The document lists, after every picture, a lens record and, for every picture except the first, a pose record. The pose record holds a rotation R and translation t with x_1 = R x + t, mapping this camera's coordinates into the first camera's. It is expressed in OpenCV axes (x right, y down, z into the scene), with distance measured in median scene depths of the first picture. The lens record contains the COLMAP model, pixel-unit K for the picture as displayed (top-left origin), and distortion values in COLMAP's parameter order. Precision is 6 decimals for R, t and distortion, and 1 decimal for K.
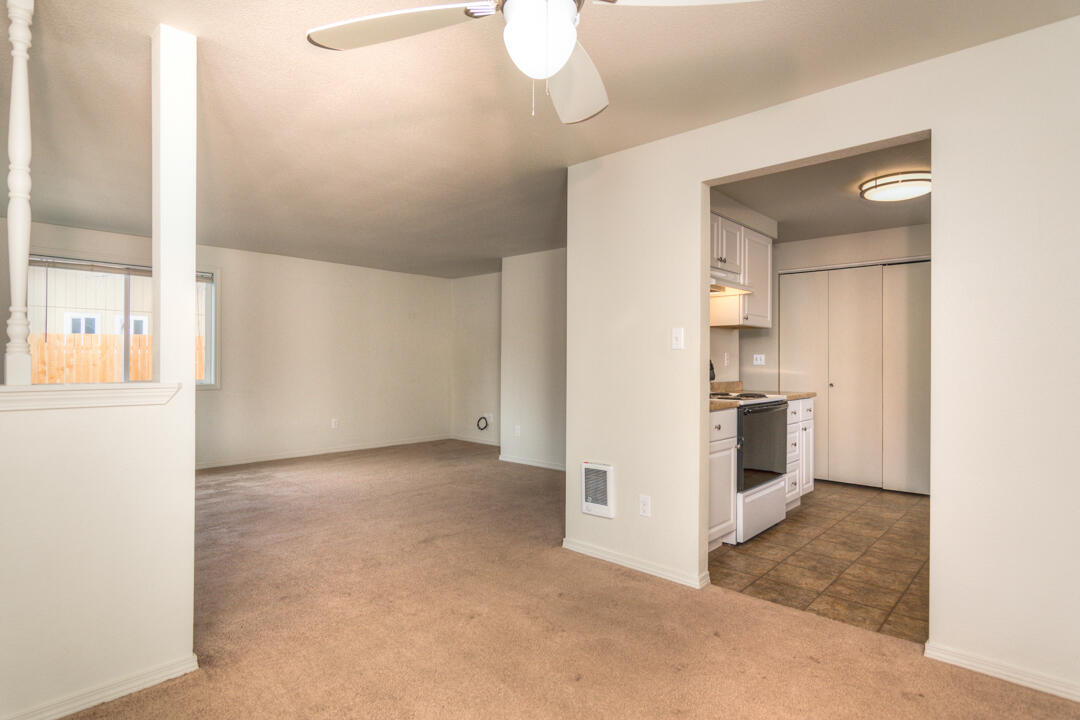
lens RADIAL K [[567.1, 0, 535.6], [0, 567.1, 362.7], [0, 0, 1]] dist [0.000341, 0.000416]
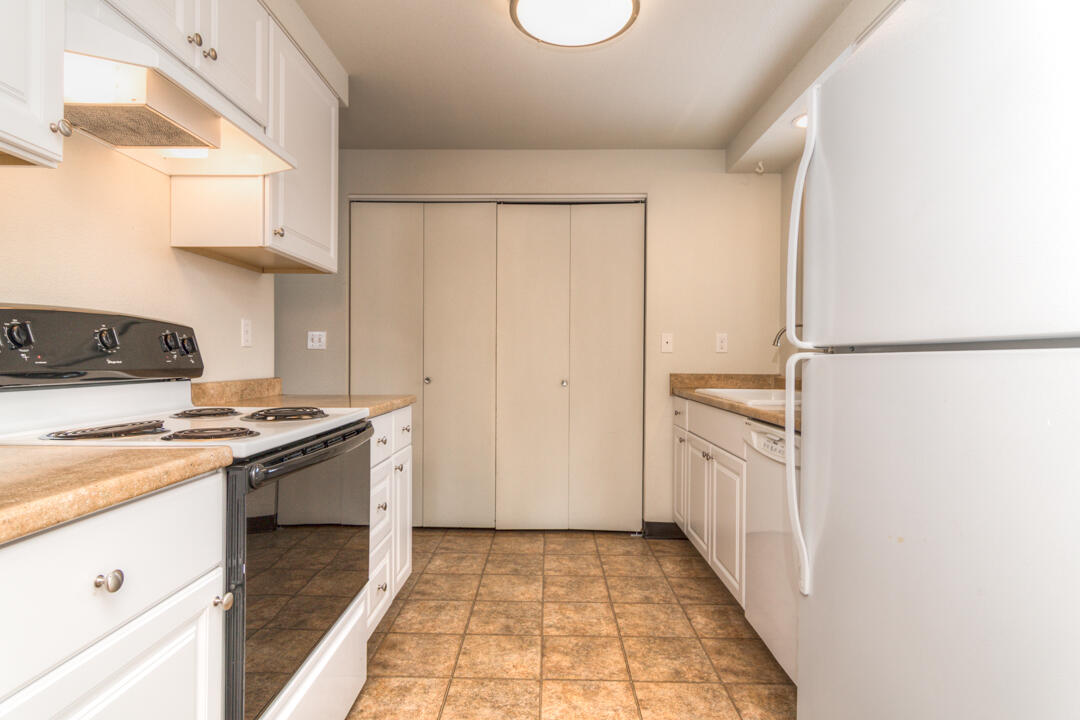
lens RADIAL K [[567.1, 0, 543.2], [0, 567.1, 358.4], [0, 0, 1]] dist [0.000341, 0.000416]
pose [[0.736929, 0.000595, 0.675970, 0.223344], [-0.004259, 0.999984, 0.003762, 0.014831], [-0.675956, -0.005651, 0.736920, 0.535762]]
